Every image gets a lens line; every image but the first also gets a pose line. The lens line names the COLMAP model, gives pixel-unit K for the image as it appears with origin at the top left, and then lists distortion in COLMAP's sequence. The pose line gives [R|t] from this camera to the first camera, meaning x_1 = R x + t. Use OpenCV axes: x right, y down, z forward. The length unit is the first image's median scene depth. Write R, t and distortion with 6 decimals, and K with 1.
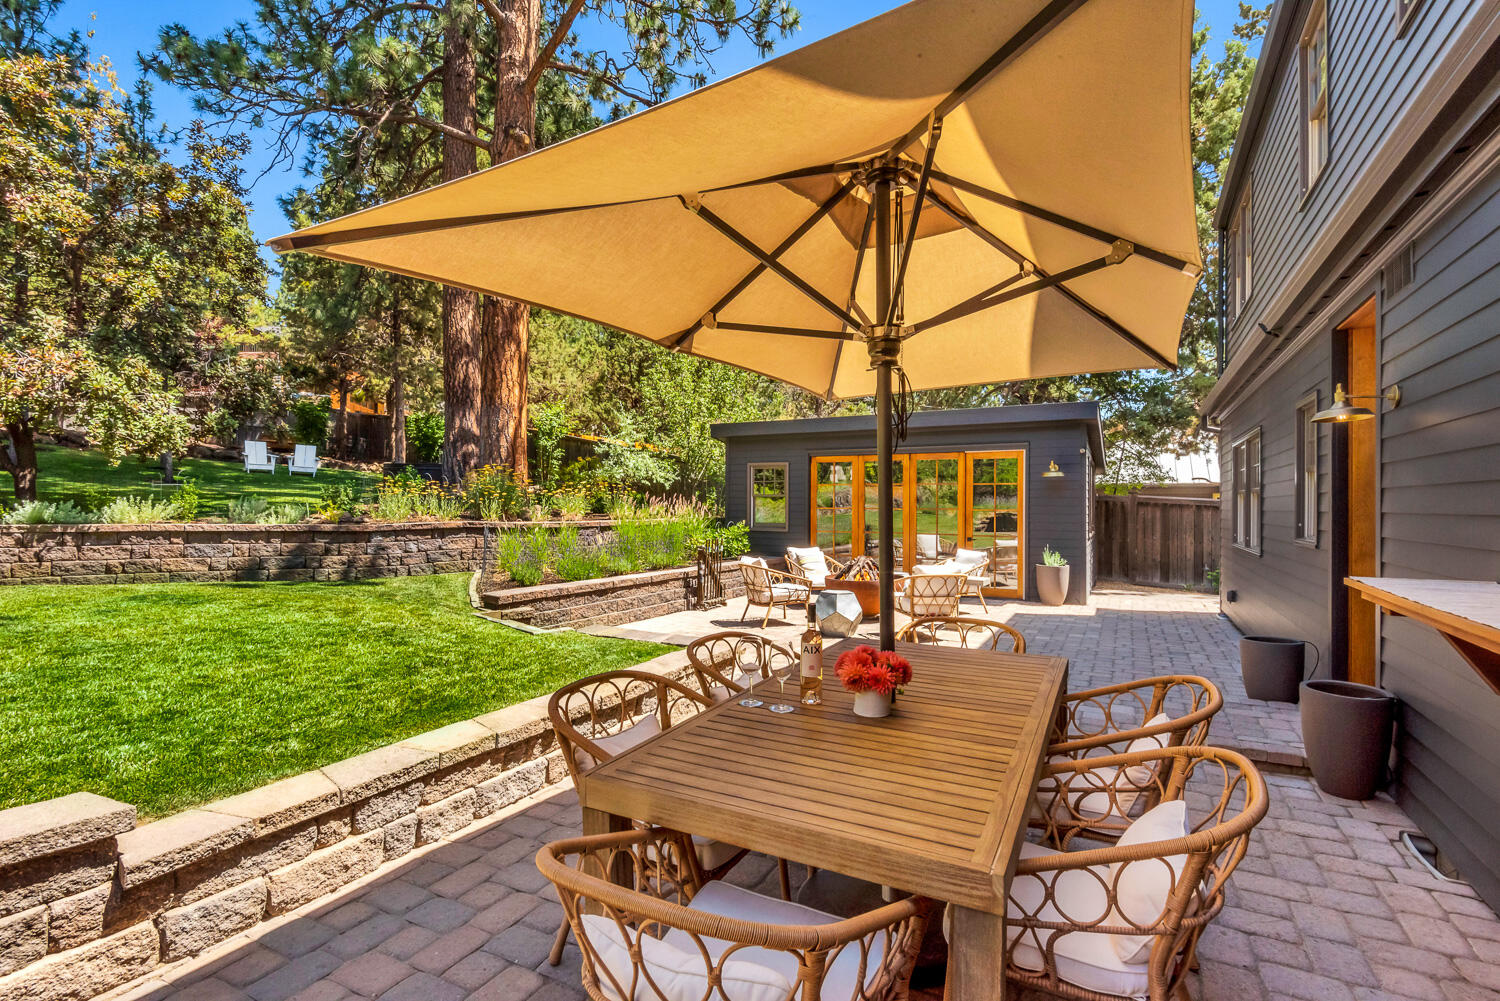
lens RADIAL K [[717.5, 0, 747.7], [0, 717.5, 503.0], [0, 0, 1]] dist [0.001771, 0.000057]
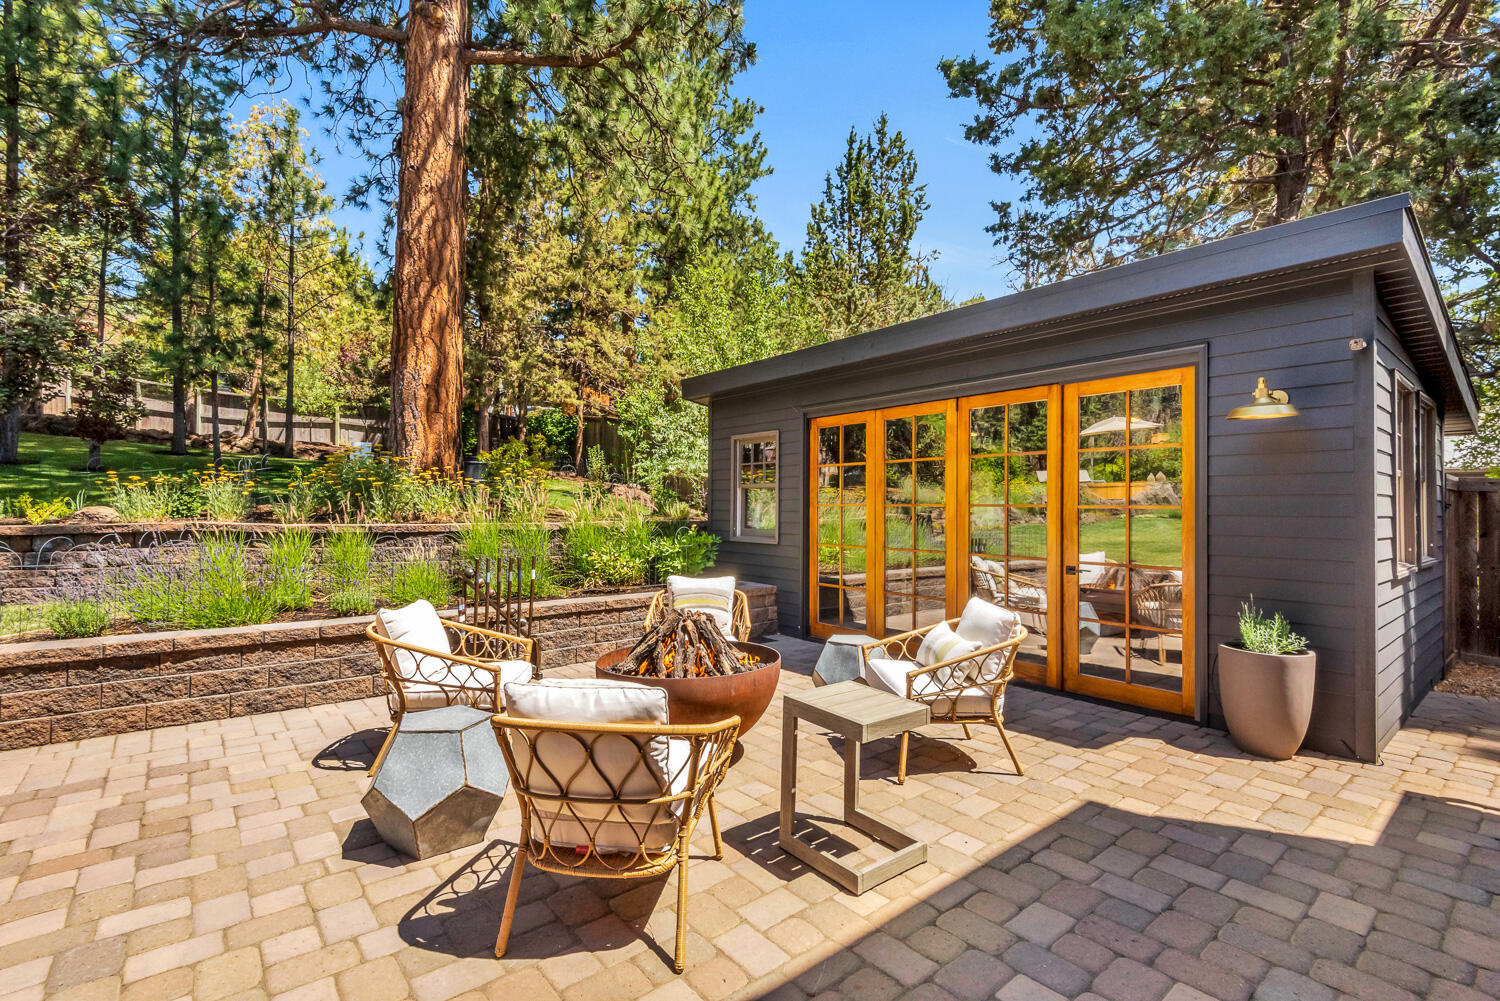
lens RADIAL K [[696.7, 0, 752.6], [0, 696.7, 502.0], [0, 0, 1]] dist [0.002270, 0.000162]
pose [[0.923819, -0.003286, -0.382815, 0.358505], [0.000440, 0.999972, -0.007523, 0.011931], [0.382829, 0.006782, 0.923794, 0.627021]]
